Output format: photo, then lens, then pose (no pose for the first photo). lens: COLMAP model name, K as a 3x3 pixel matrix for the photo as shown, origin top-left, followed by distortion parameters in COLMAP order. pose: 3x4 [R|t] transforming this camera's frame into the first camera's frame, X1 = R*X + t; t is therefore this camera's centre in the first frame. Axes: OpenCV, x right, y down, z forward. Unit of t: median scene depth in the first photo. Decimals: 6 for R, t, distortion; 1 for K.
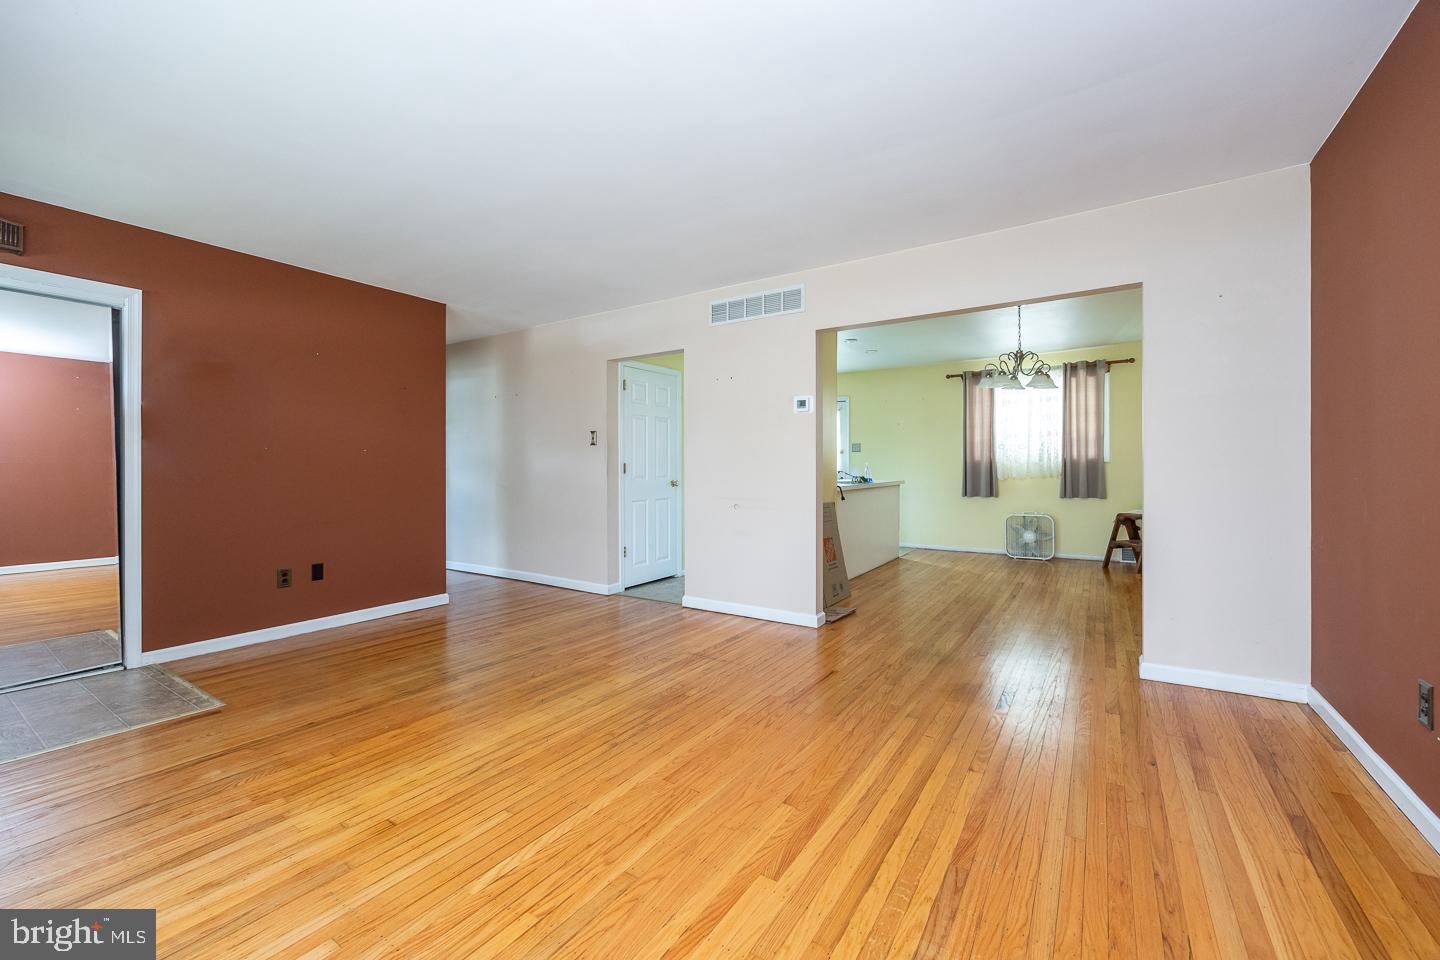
lens RADIAL K [[585.7, 0, 715.9], [0, 585.7, 454.9], [0, 0, 1]] dist [-0.001313, -0.000244]
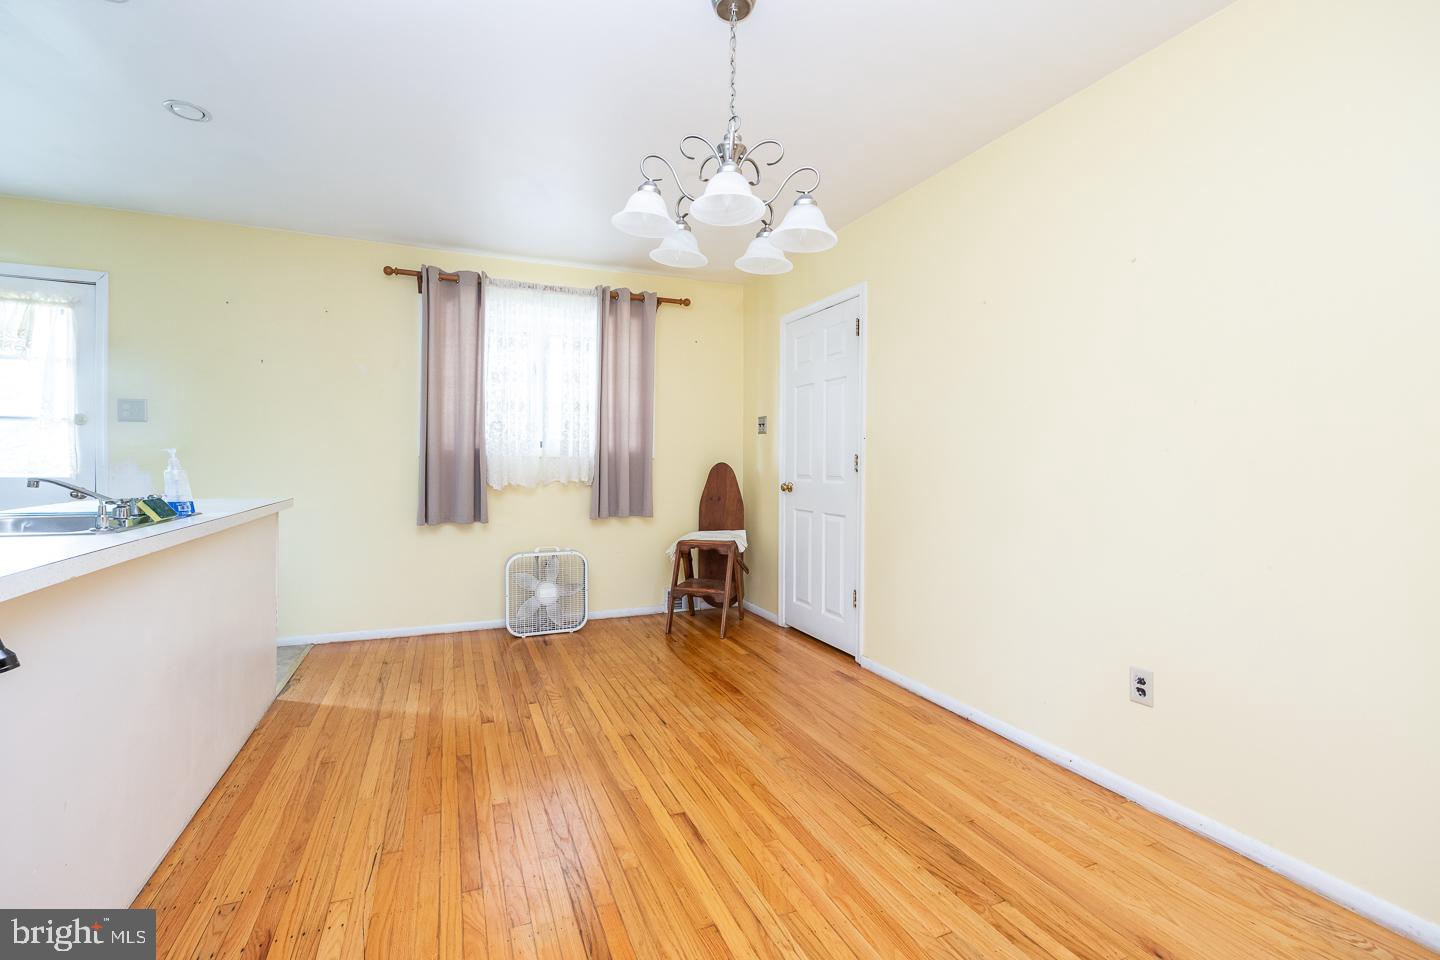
lens RADIAL K [[608.7, 0, 686.0], [0, 608.7, 468.9], [0, 0, 1]] dist [-0.001906, -0.000131]
pose [[0.563482, -0.001693, 0.826127, 0.230012], [-0.027070, 0.999423, 0.020512, 0.015647], [-0.825685, -0.033921, 0.563111, 0.943231]]
